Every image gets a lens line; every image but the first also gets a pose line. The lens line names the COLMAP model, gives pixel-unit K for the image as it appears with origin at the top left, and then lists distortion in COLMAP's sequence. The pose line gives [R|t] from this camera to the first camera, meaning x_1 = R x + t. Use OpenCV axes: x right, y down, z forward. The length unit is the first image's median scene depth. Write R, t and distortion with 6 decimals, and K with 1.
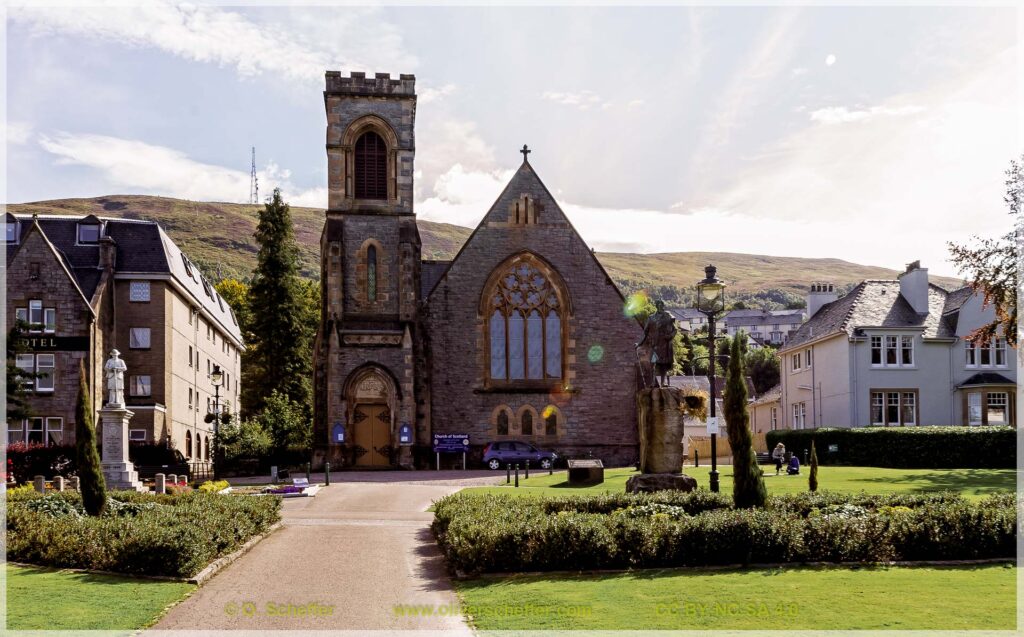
lens RADIAL K [[1019.2, 0, 510.5], [0, 1019.2, 459.4], [0, 0, 1]] dist [-0.003533, 0.000000]
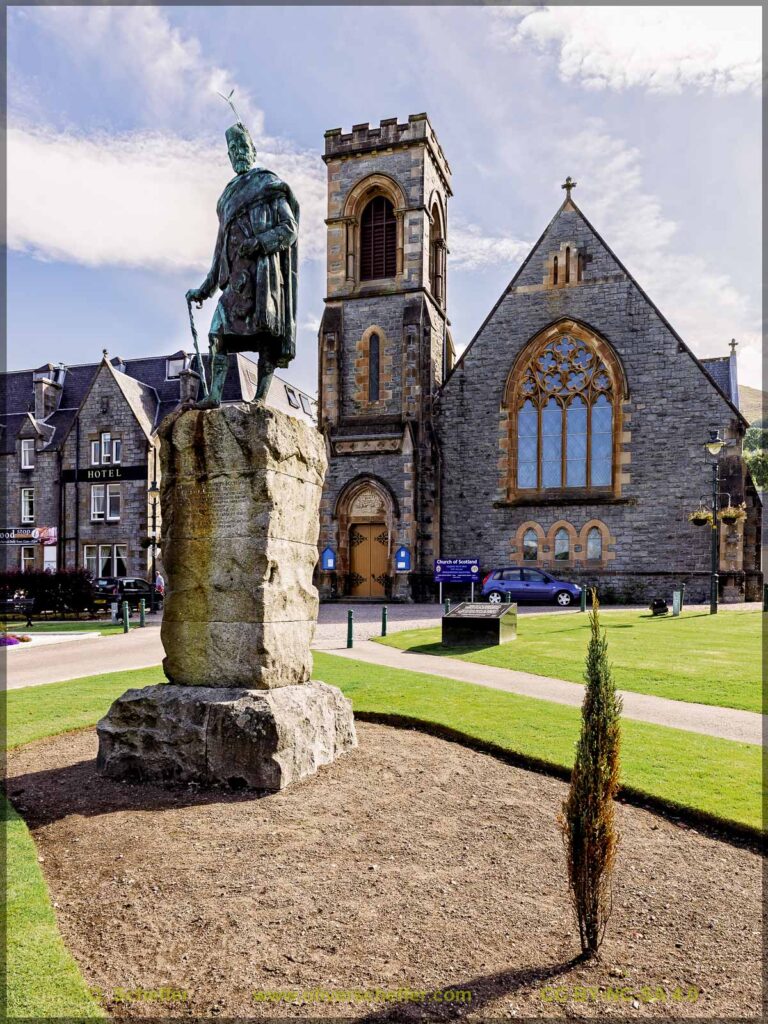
lens RADIAL K [[790.2, 0, 384.0], [0, 790.2, 618.9], [0, 0, 1]] dist [-0.005899, 0.024663]
pose [[0.907764, 0.026755, -0.418627, 0.148108], [-0.005394, 0.998626, 0.052127, -0.009628], [0.419446, -0.045061, 0.906661, 0.399706]]
